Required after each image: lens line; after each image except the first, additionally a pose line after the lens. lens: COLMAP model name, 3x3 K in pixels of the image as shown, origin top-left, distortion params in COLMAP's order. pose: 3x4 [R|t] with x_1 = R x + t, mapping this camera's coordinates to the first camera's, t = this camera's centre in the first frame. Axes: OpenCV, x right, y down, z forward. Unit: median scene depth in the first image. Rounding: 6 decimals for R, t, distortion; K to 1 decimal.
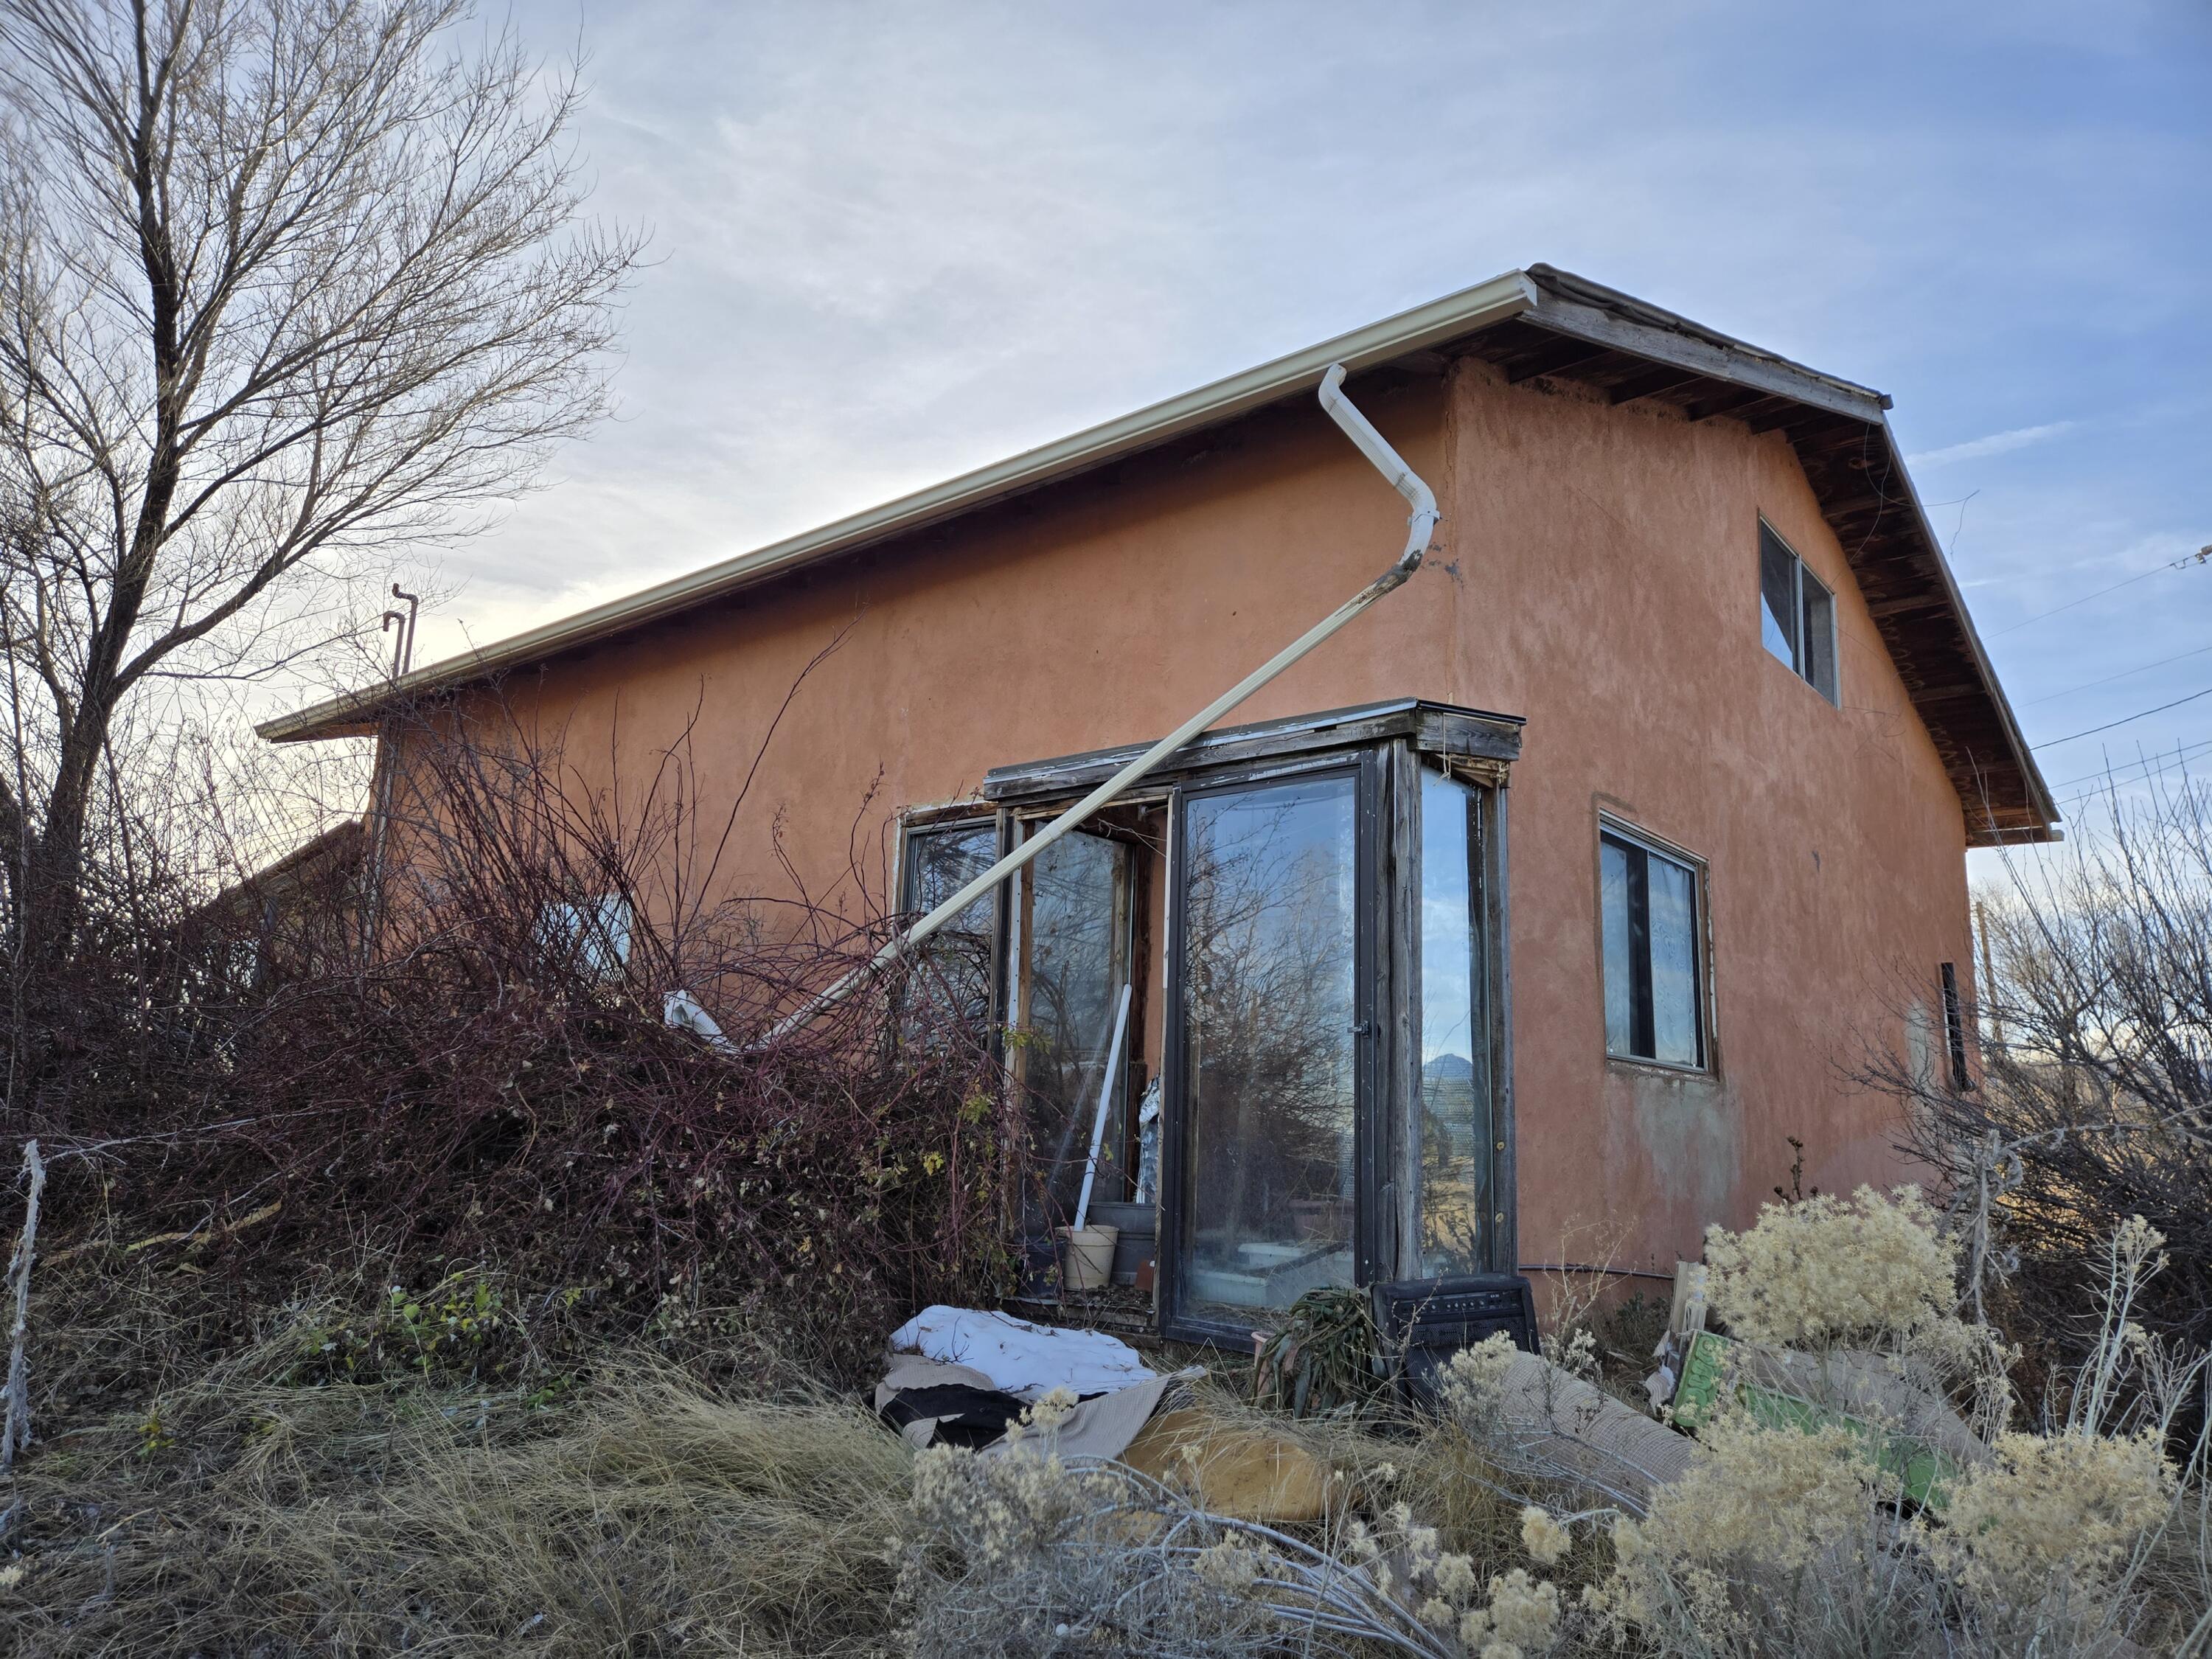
lens RADIAL K [[1481.4, 0, 1101.7], [0, 1481.4, 836.6], [0, 0, 1]] dist [0.058706, -0.026633]
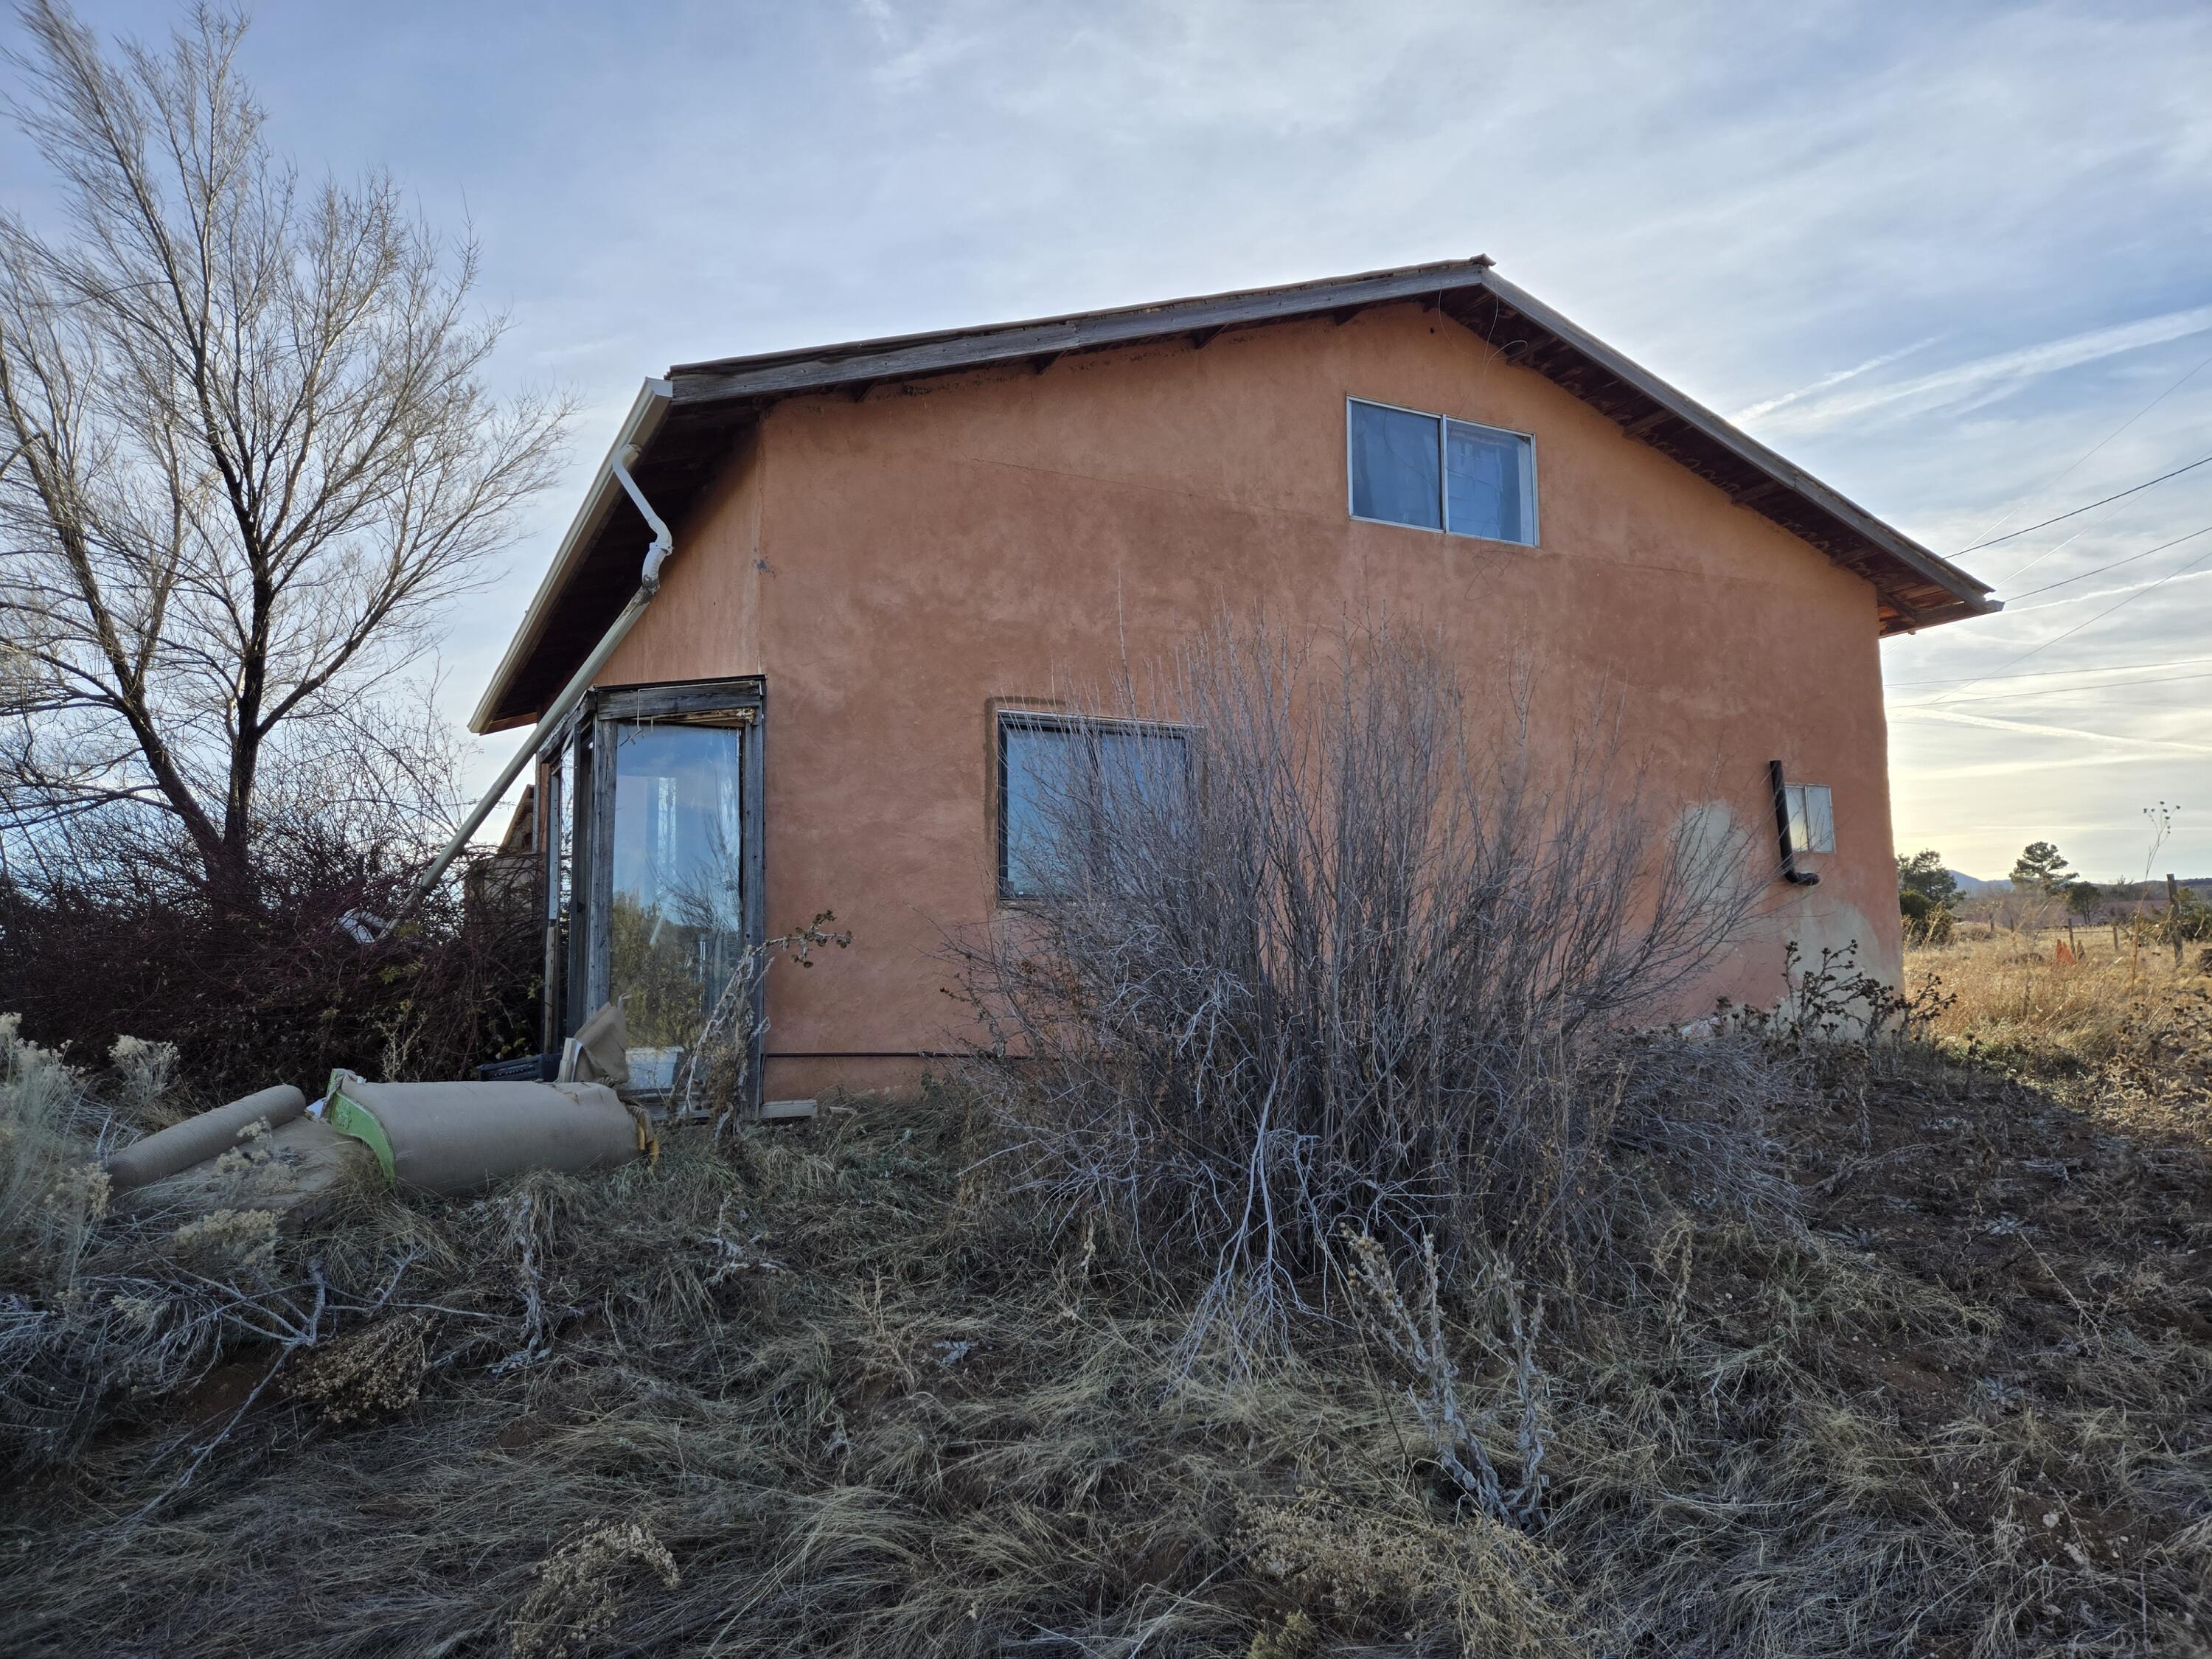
lens RADIAL K [[1481.4, 0, 1119.4], [0, 1481.4, 822.5], [0, 0, 1]] dist [0.058706, -0.026633]
pose [[0.929612, -0.095831, -0.355862, 0.711053], [0.125338, 0.990252, 0.060752, 0.010874], [0.346571, -0.101079, 0.932562, -0.142861]]
